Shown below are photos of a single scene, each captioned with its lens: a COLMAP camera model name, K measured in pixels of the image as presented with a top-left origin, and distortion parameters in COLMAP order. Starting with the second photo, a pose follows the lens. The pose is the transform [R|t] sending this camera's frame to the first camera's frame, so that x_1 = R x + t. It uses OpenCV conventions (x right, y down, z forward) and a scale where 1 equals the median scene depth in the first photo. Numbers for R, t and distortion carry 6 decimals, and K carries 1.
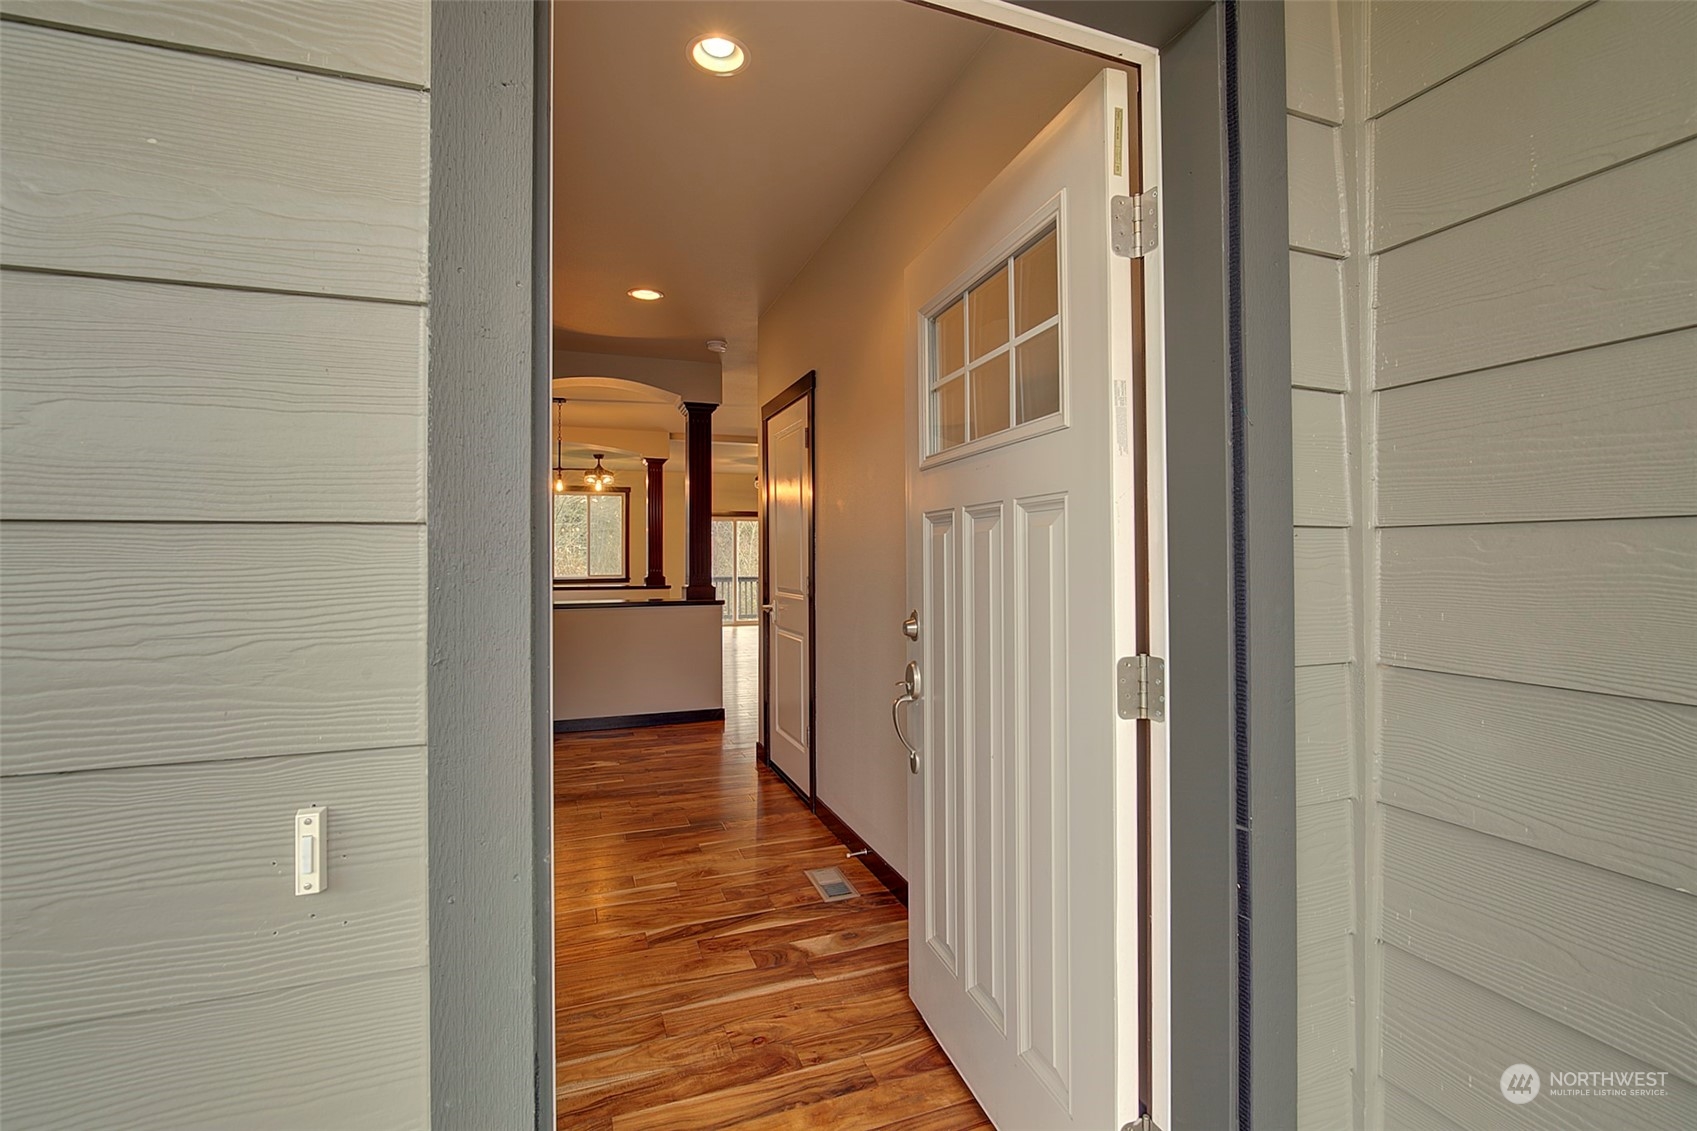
lens RADIAL K [[744.1, 0, 845.7], [0, 744.1, 560.8], [0, 0, 1]] dist [-0.005786, -0.000604]
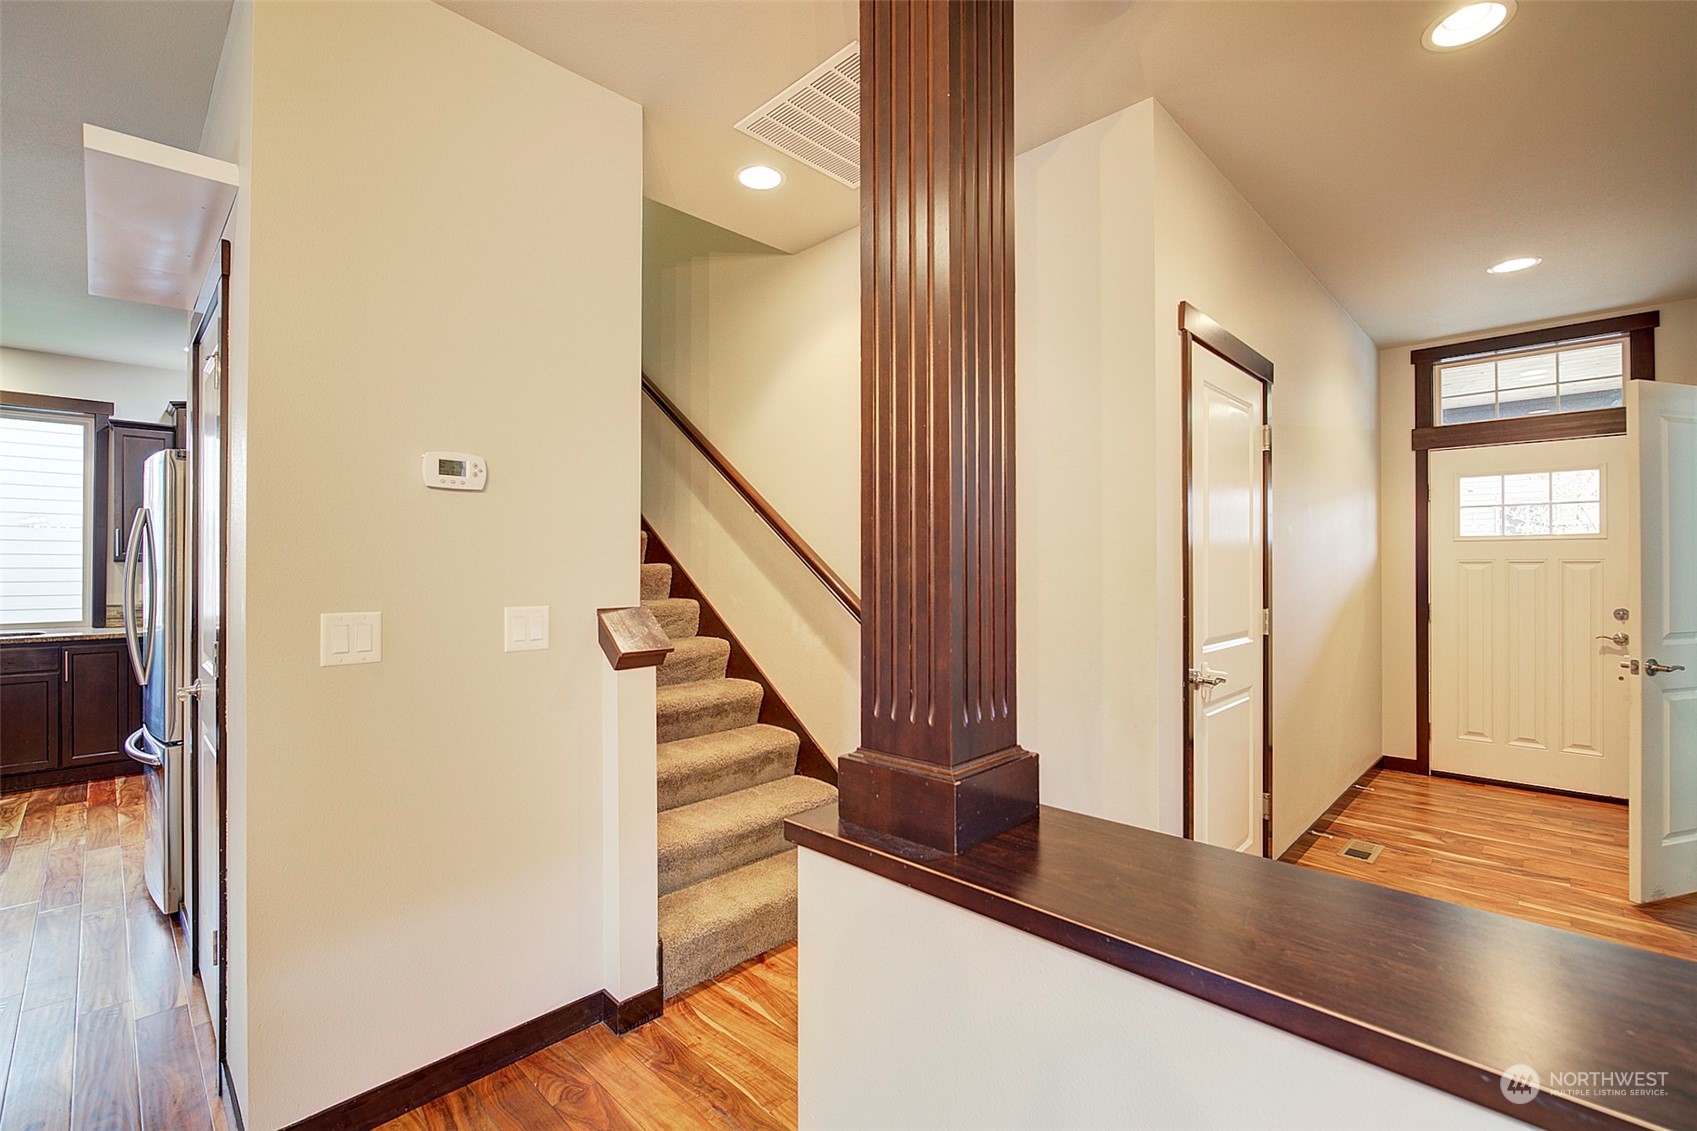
lens RADIAL K [[744.1, 0, 845.7], [0, 744.1, 560.8], [0, 0, 1]] dist [-0.005786, -0.000604]
pose [[-0.427047, 0.009744, 0.904177, -0.855040], [-0.006520, 0.999883, -0.013855, -0.021332], [-0.904206, -0.011812, -0.426933, 2.567217]]
